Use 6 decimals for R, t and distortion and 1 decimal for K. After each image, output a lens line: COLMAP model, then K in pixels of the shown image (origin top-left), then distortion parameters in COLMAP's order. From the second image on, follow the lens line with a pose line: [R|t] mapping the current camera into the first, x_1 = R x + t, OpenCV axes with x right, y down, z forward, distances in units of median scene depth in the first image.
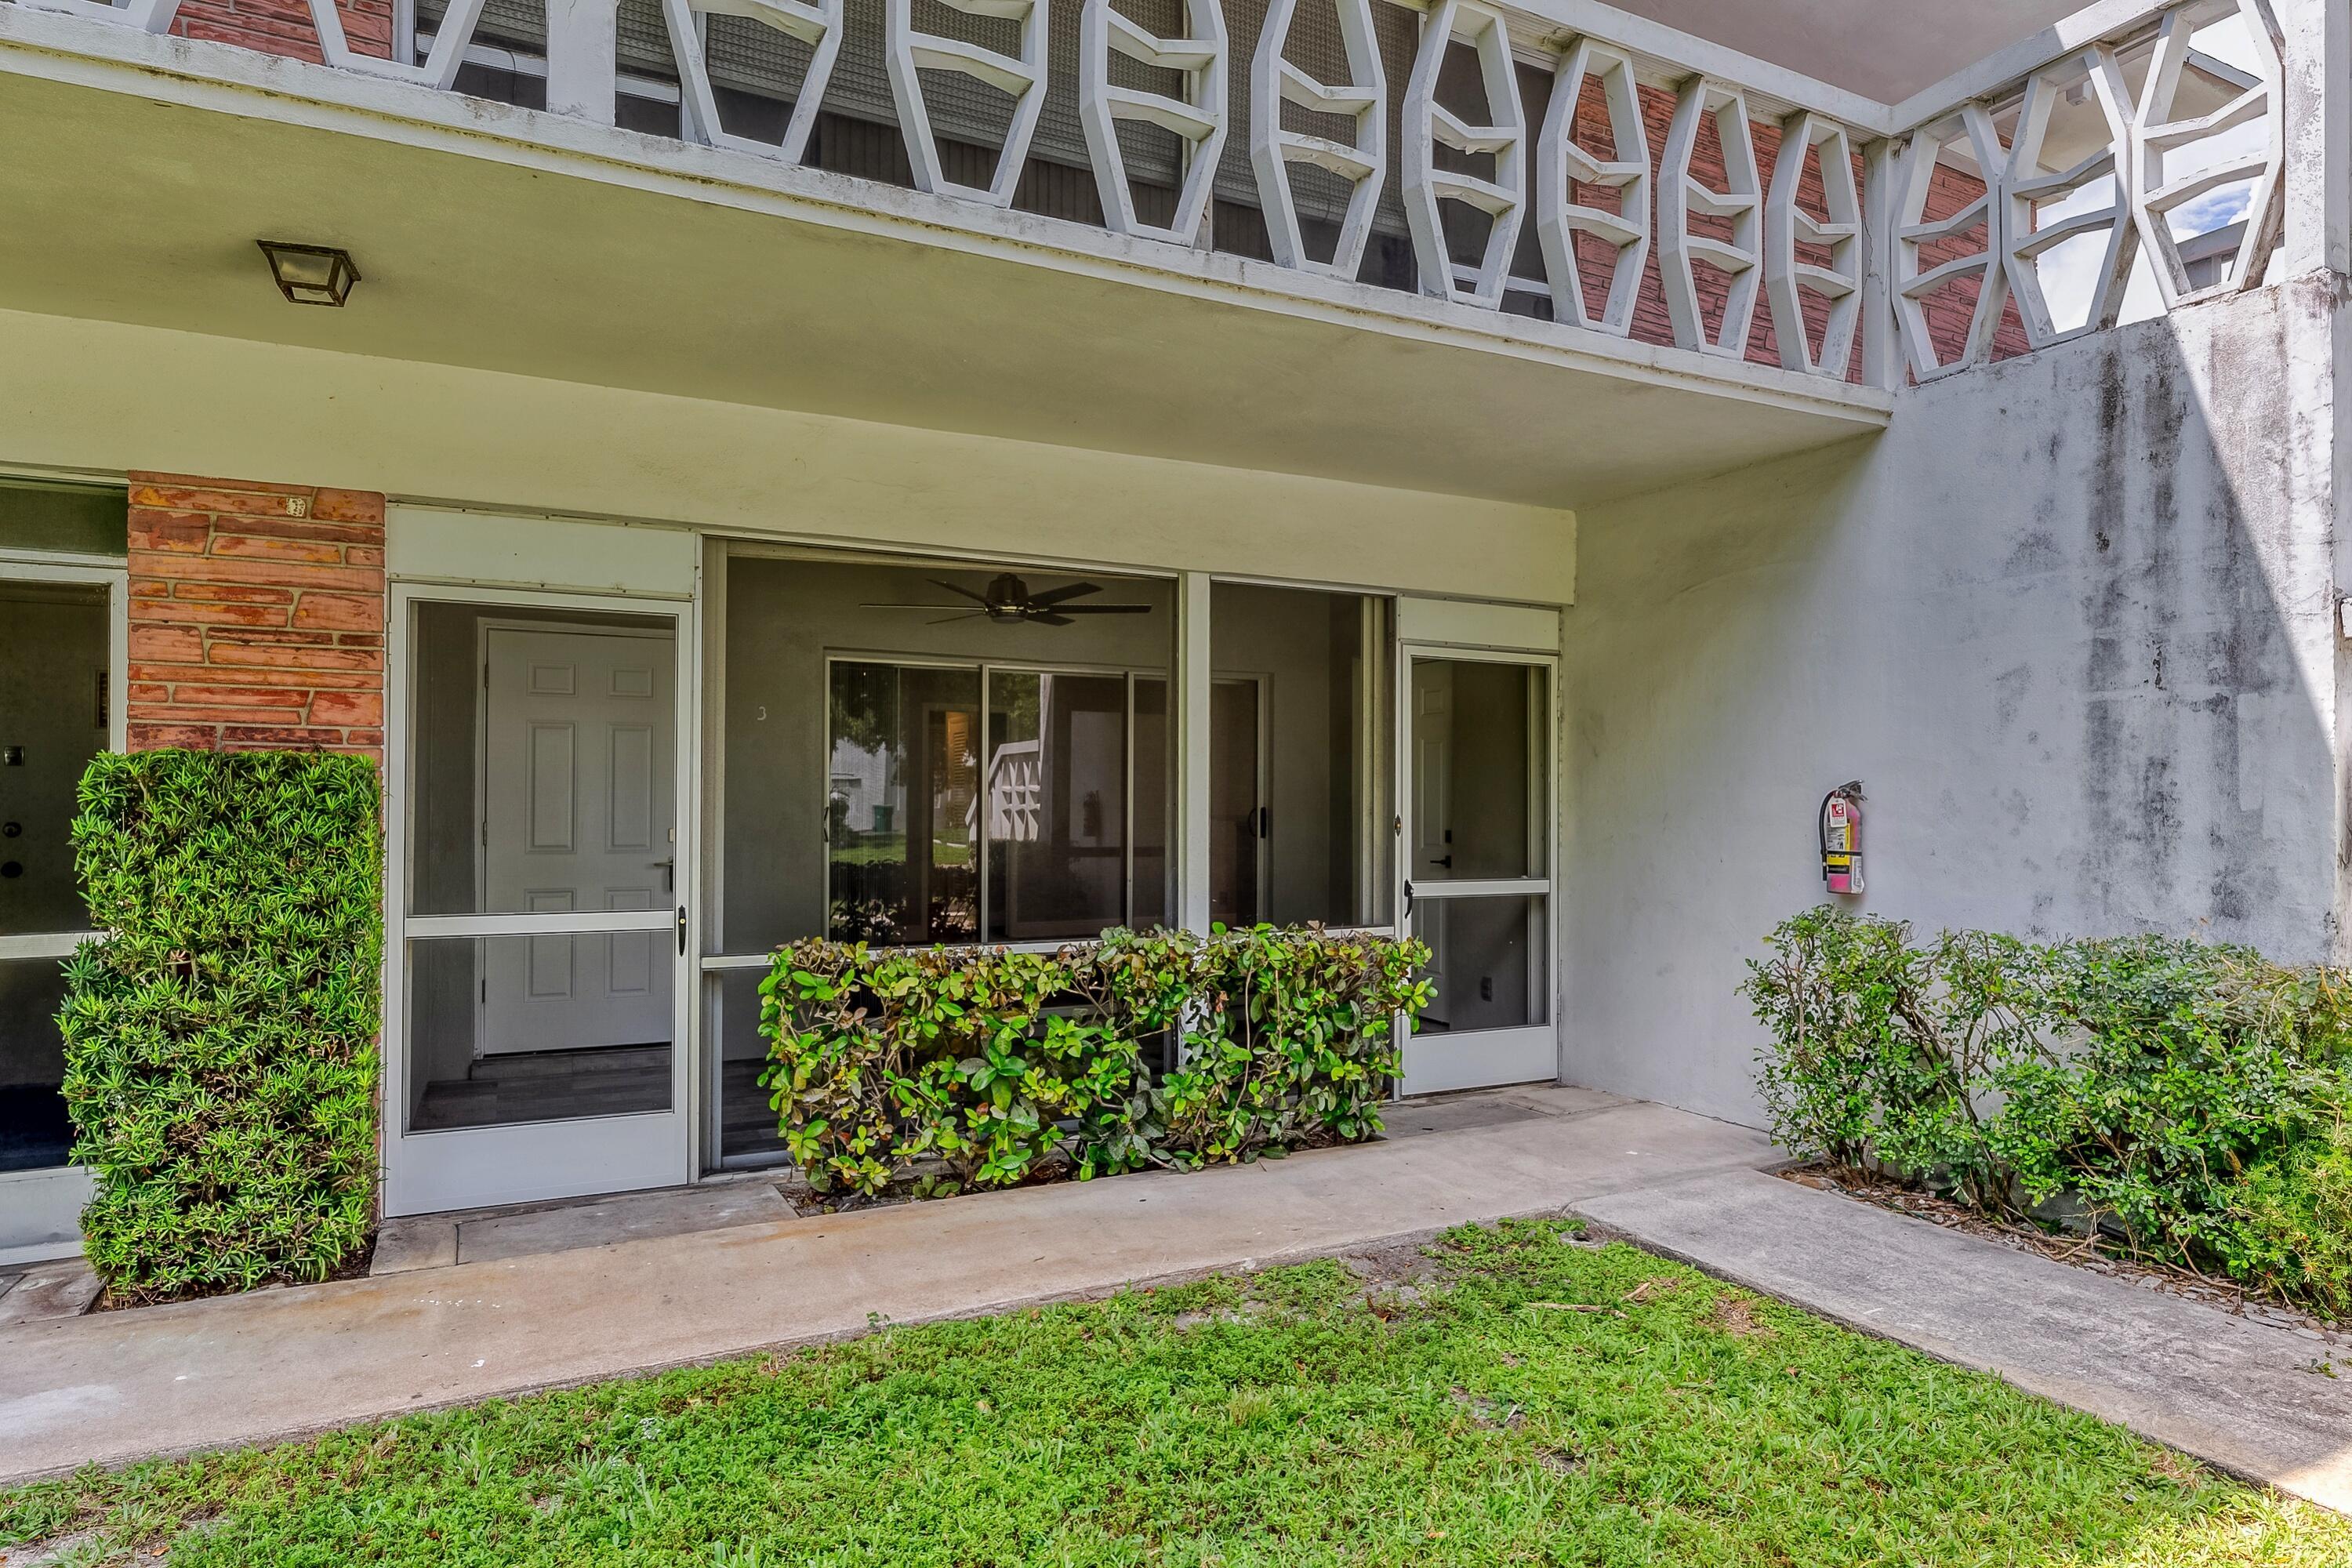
lens RADIAL K [[1336.7, 0, 1173.8], [0, 1336.7, 788.4], [0, 0, 1]] dist [-0.000054, -0.000003]
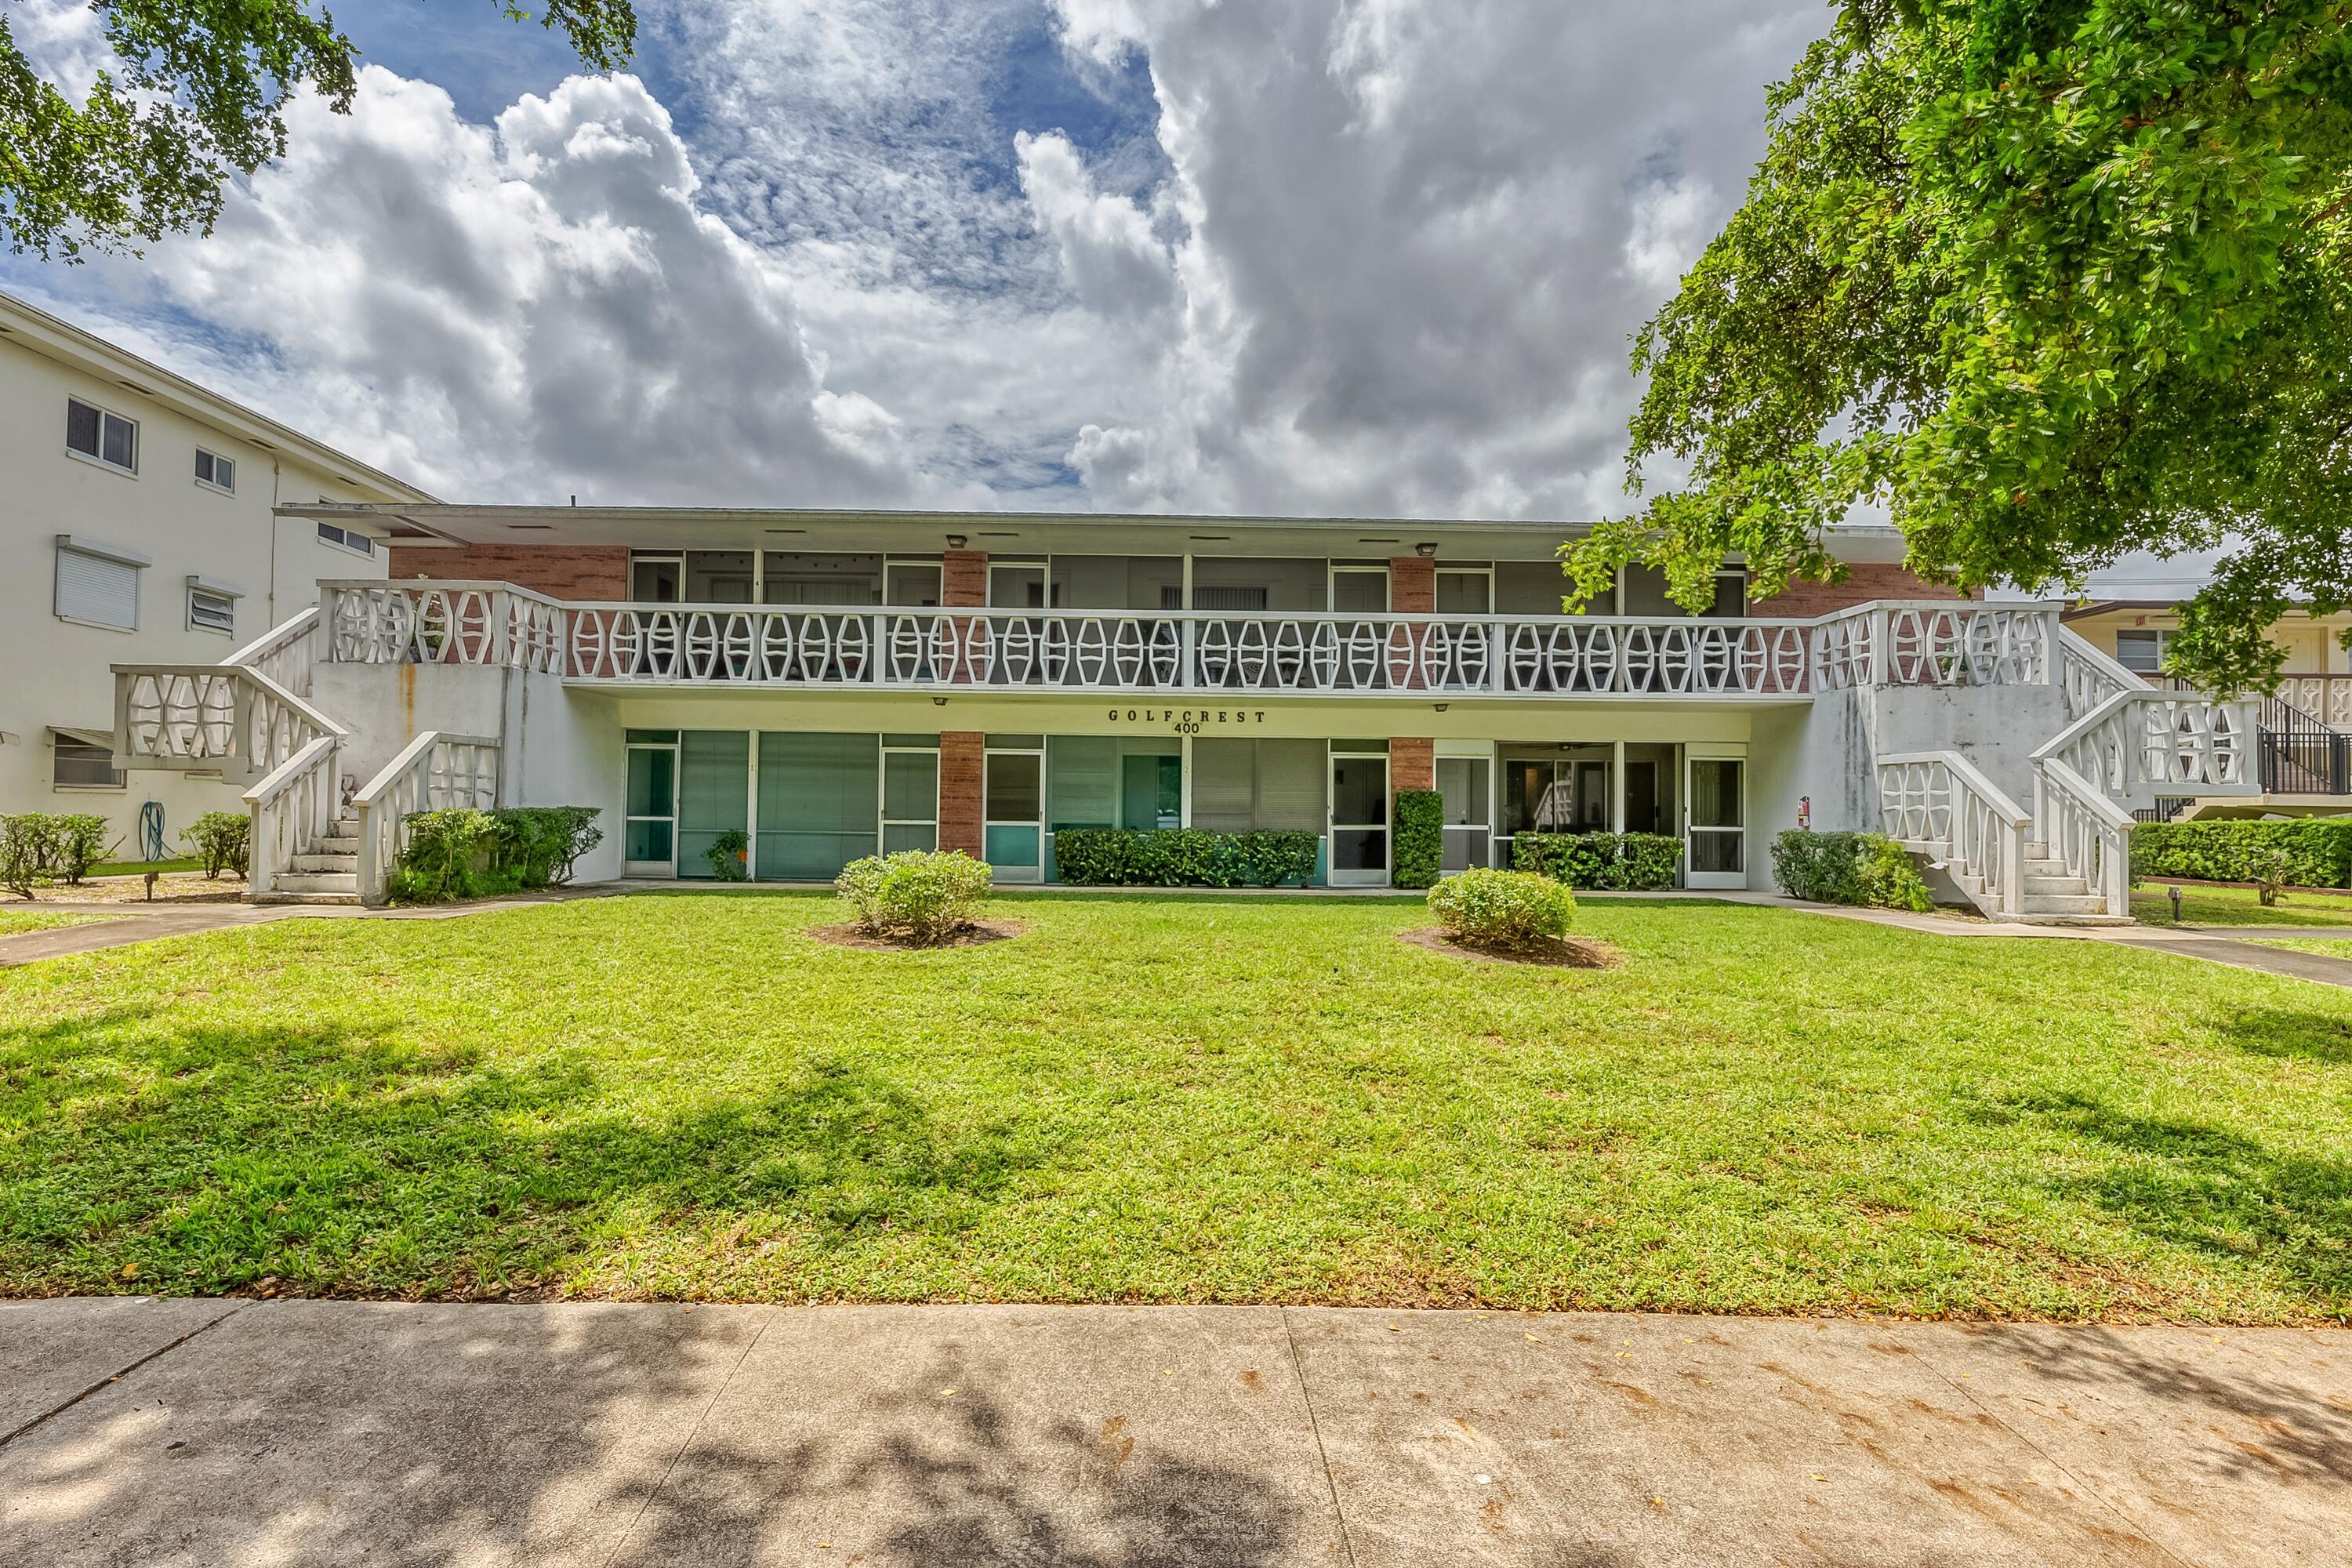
lens RADIAL K [[1063.3, 0, 1161.1], [0, 1063.3, 784.9], [0, 0, 1]] dist [0.003149, 0.000096]
pose [[0.897238, -0.005918, -0.441507, 0.204689], [-0.002466, 0.999827, -0.018413, 0.022409], [0.441540, 0.017610, 0.897069, -2.542469]]
